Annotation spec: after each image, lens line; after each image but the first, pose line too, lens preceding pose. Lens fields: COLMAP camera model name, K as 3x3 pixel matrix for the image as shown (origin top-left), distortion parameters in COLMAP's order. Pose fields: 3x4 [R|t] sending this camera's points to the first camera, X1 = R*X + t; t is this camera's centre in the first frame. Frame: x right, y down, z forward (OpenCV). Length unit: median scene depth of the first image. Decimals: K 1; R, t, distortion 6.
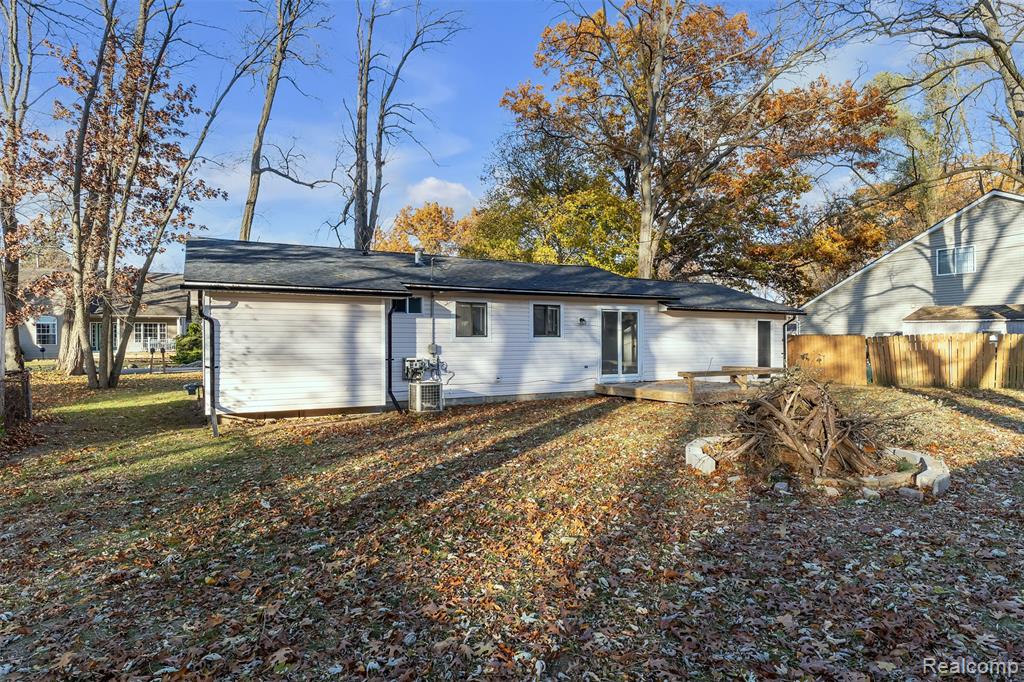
lens RADIAL K [[579.2, 0, 510.6], [0, 579.2, 341.3], [0, 0, 1]] dist [0.000657, -0.000044]
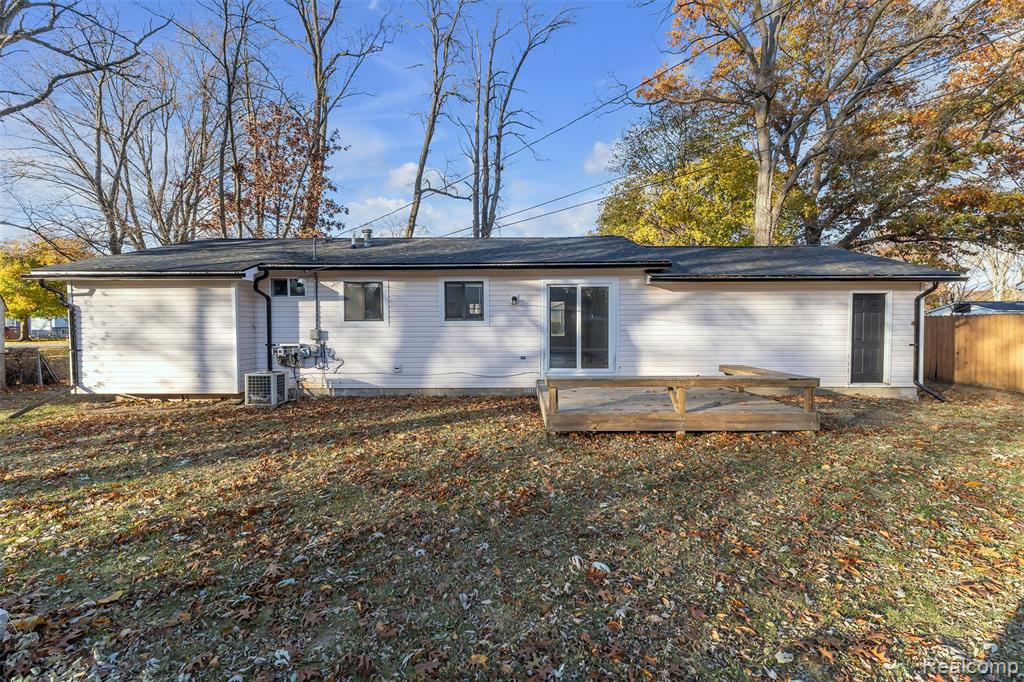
lens RADIAL K [[427.6, 0, 509.6], [0, 427.6, 340.0], [0, 0, 1]] dist [0.000697, 0.000166]
pose [[0.870548, 0.018624, -0.491732, 0.434700], [0.001640, 0.999168, 0.040747, -0.004573], [0.492082, -0.036278, 0.869793, 0.518480]]
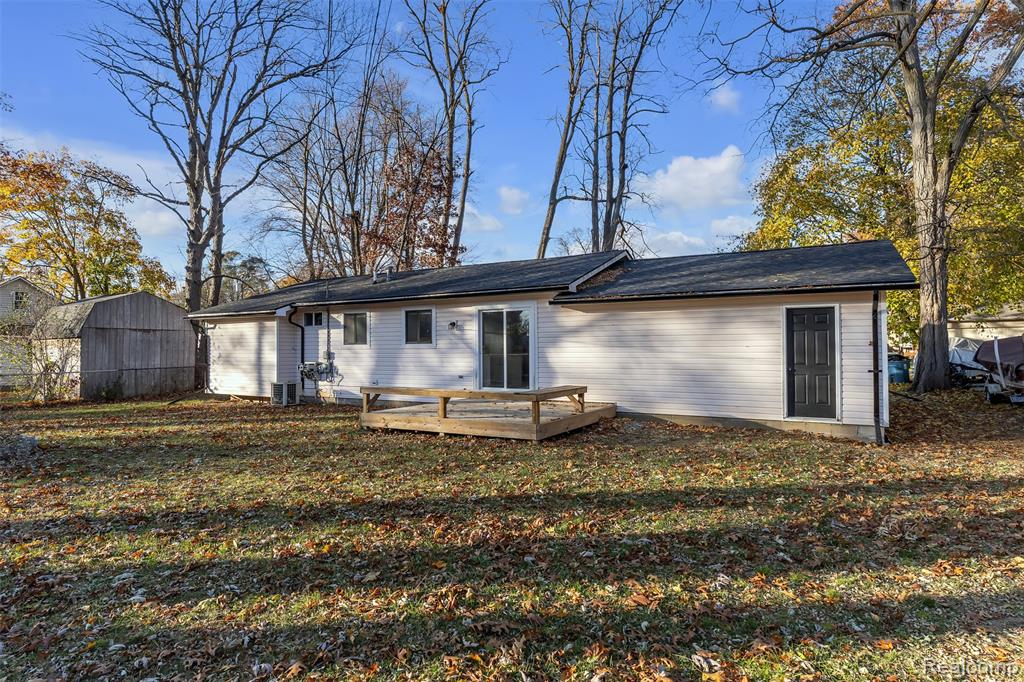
lens RADIAL K [[553.0, 0, 512.0], [0, 553.0, 341.0], [0, 0, 1]] dist [-0.021450, -0.000062]
pose [[0.526779, -0.010303, -0.849940, 0.955712], [0.006841, 0.999946, -0.007882, -0.003584], [0.849975, -0.001662, 0.526821, 0.673003]]
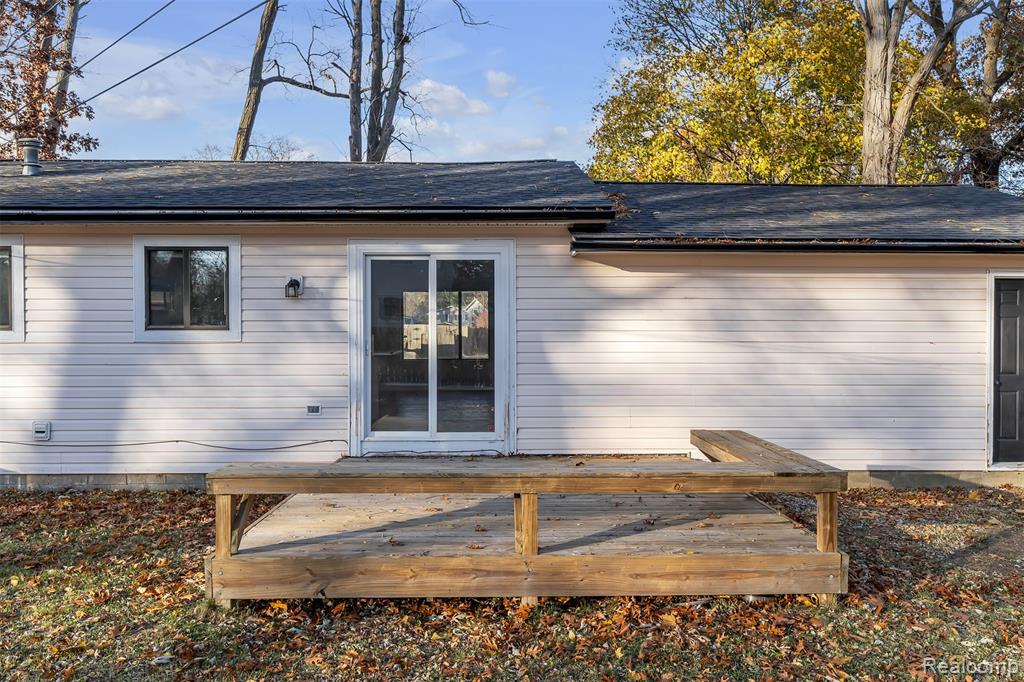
lens RADIAL K [[769.8, 0, 511.5], [0, 769.8, 341.7], [0, 0, 1]] dist [-0.003186, -0.001790]
pose [[0.885509, 0.010140, -0.464512, 0.512352], [-0.002530, 0.999852, 0.017002, -0.009063], [0.464616, -0.013880, 0.885404, 0.667734]]
